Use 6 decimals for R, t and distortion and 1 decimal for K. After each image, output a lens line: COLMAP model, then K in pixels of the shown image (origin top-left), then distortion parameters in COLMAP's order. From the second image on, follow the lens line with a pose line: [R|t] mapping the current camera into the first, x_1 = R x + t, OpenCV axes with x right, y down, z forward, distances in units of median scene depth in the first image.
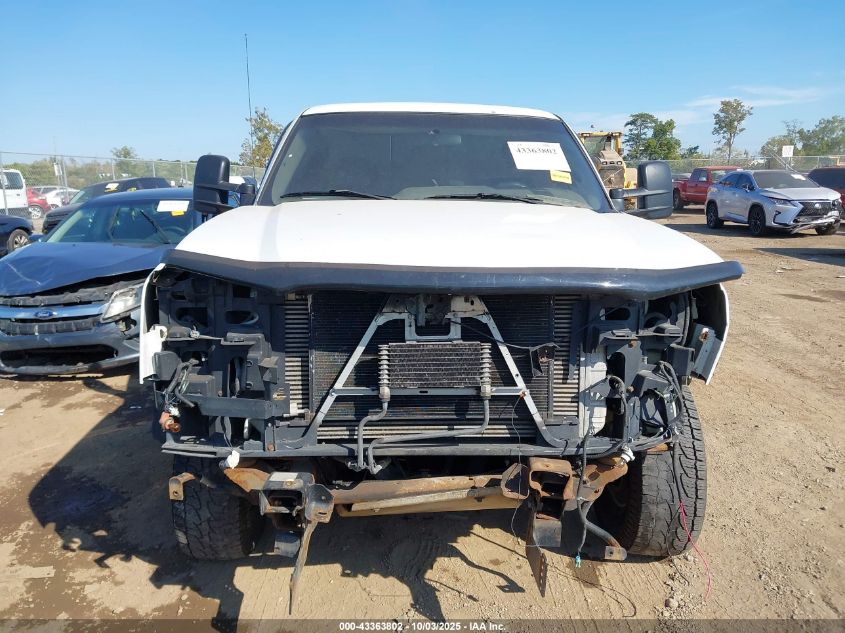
lens RADIAL K [[674.3, 0, 422.5], [0, 674.3, 316.5], [0, 0, 1]] dist [0.109374, -0.175827]
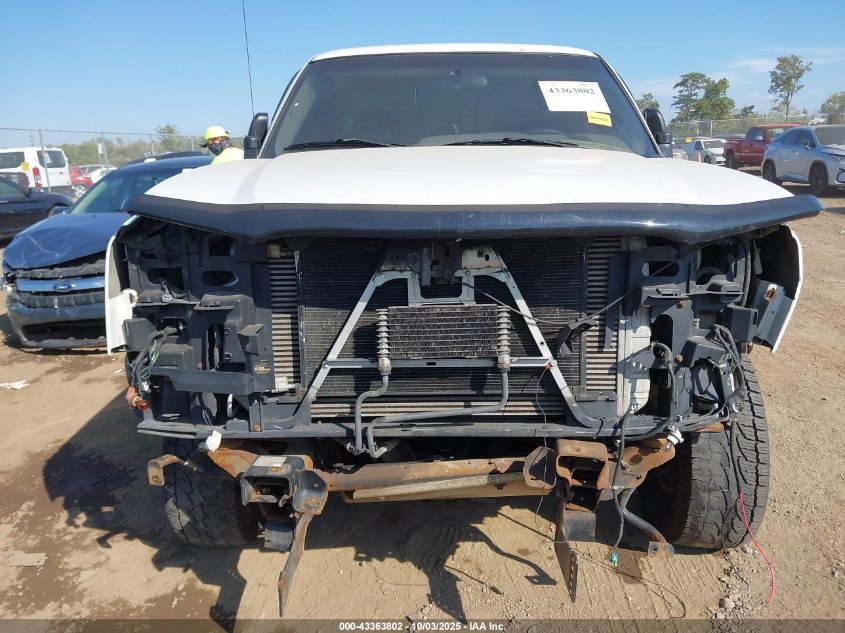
lens RADIAL K [[662.1, 0, 422.5], [0, 662.1, 316.5], [0, 0, 1]] dist [0.063169, -0.087825]
pose [[0.997260, -0.011072, -0.073146, 0.048165], [0.013823, 0.999212, 0.037219, 0.019223], [0.072676, -0.038128, 0.996627, 0.151587]]
